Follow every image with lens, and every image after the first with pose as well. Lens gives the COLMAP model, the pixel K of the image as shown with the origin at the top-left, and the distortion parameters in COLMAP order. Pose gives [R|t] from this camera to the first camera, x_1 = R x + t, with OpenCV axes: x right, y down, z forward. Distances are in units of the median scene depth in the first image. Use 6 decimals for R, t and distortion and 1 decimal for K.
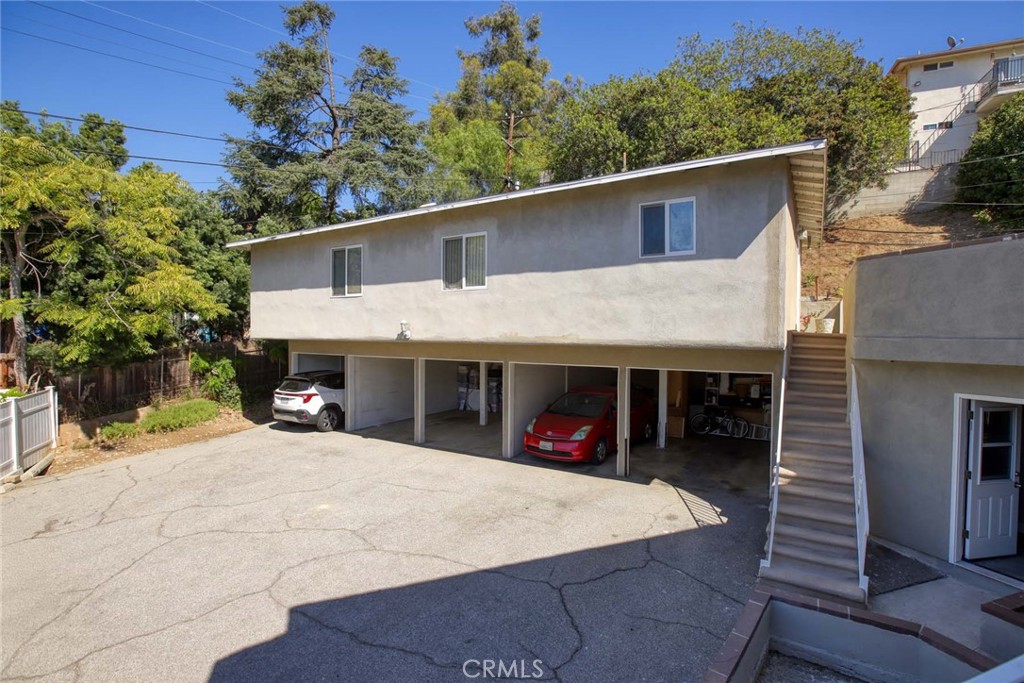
lens RADIAL K [[494.6, 0, 507.2], [0, 494.6, 346.5], [0, 0, 1]] dist [-0.040562, 0.017204]
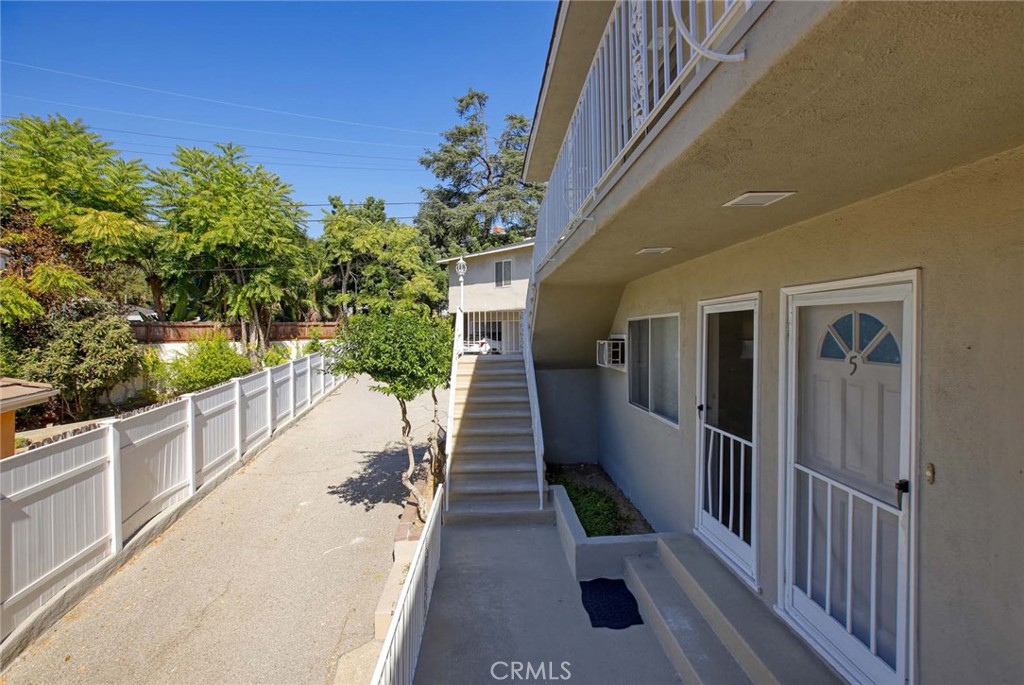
lens RADIAL K [[486.9, 0, 515.5], [0, 486.9, 311.3], [0, 0, 1]] dist [0.000350, 0.000069]
pose [[0.964353, -0.025657, -0.263374, 0.200607], [0.009423, 0.997987, -0.062721, 0.105983], [0.264453, 0.058004, 0.962653, -0.752530]]
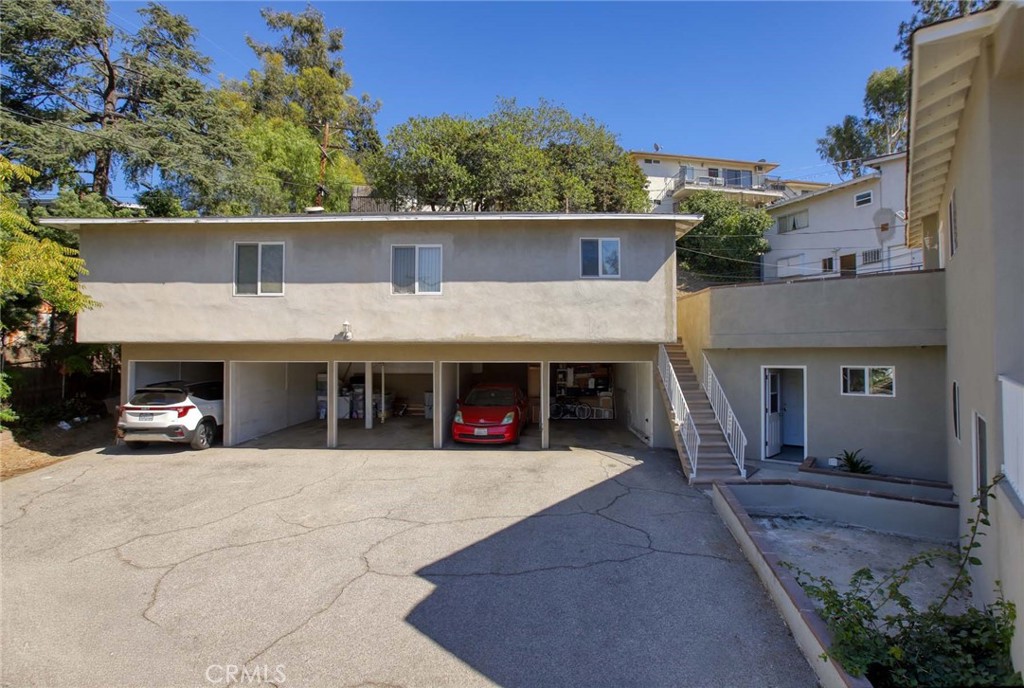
lens RADIAL K [[480.9, 0, 526.5], [0, 480.9, 342.7], [0, 0, 1]] dist [-0.021754, 0.000954]
pose [[0.850597, 0.003481, 0.525806, -0.371048], [0.018526, 0.999159, -0.036585, 0.029967], [-0.525491, 0.040860, 0.849817, -0.026449]]
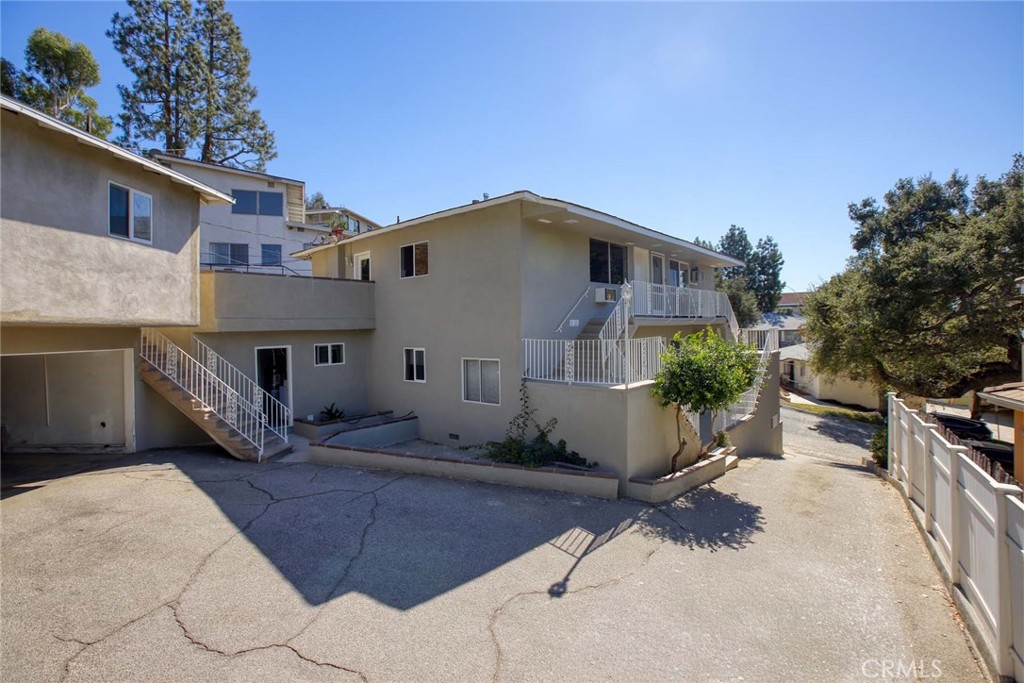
lens RADIAL K [[477.7, 0, 506.6], [0, 477.7, 340.5], [0, 0, 1]] dist [-0.034067, 0.000877]
pose [[-0.488533, -0.017954, 0.872360, -0.632730], [0.031381, 0.998780, 0.038130, 0.014039], [-0.871981, 0.046004, -0.487374, 0.515087]]
